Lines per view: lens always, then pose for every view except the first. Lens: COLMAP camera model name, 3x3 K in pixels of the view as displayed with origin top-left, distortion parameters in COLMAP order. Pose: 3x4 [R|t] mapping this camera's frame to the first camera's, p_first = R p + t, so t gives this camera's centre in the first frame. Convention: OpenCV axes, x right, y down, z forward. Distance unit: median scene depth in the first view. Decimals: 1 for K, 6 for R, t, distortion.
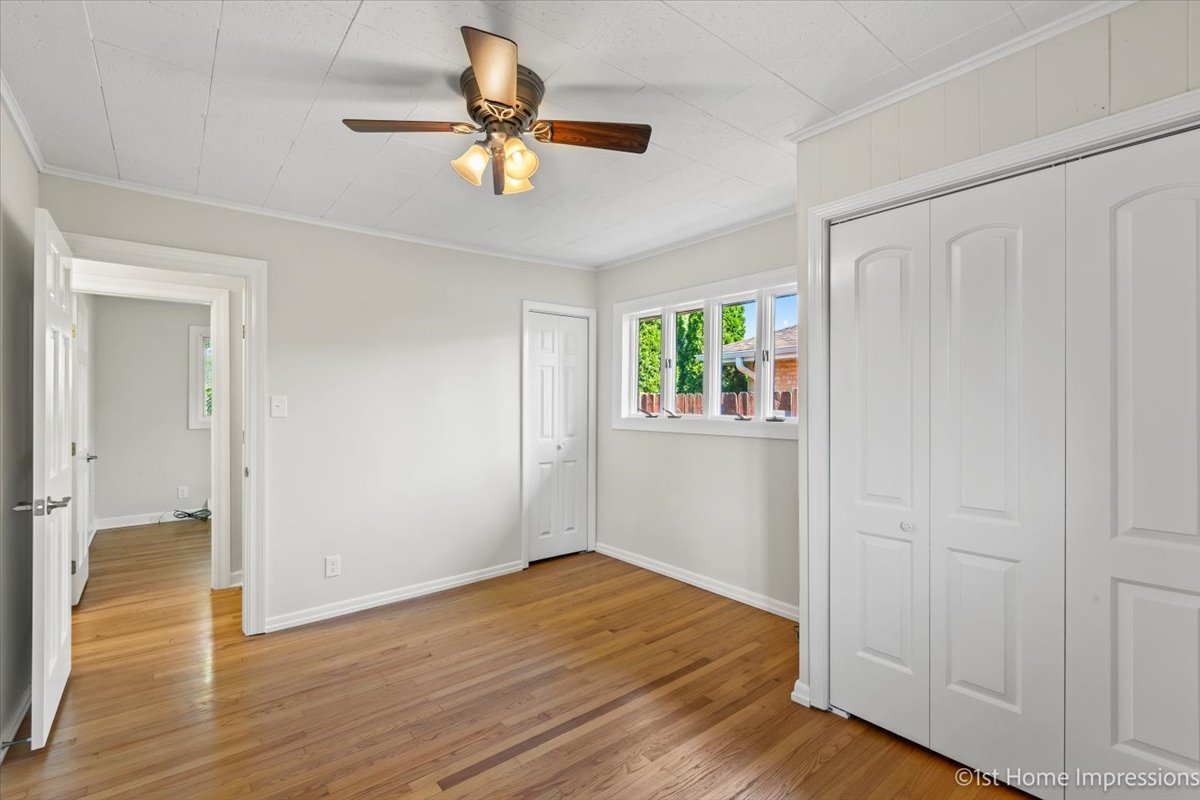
lens RADIAL K [[538.7, 0, 604.4], [0, 538.7, 404.1], [0, 0, 1]] dist [0.002032, -0.000062]
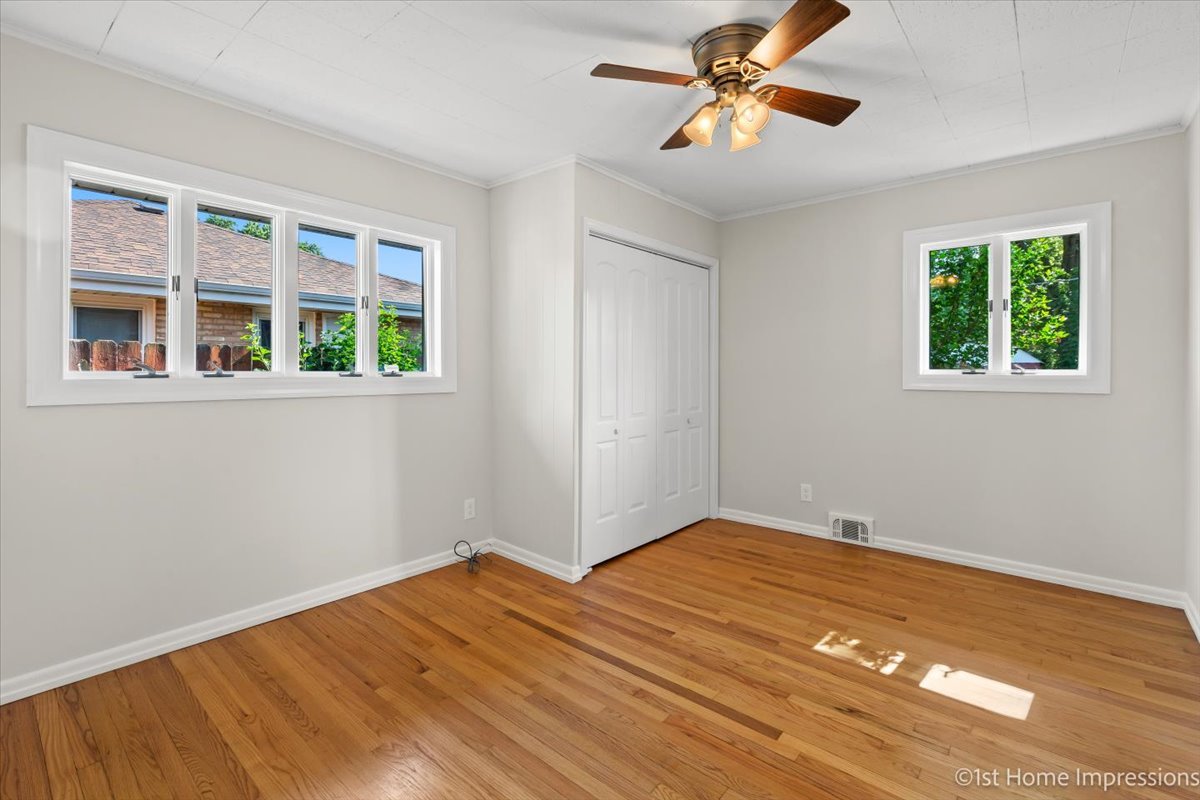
lens RADIAL K [[538.7, 0, 597.3], [0, 538.7, 376.9], [0, 0, 1]] dist [0.002032, -0.000062]
pose [[-0.185284, -0.011507, 0.982618, -0.747387], [-0.005630, 0.999927, 0.010648, 0.025177], [-0.982669, -0.003559, -0.185336, 0.937677]]
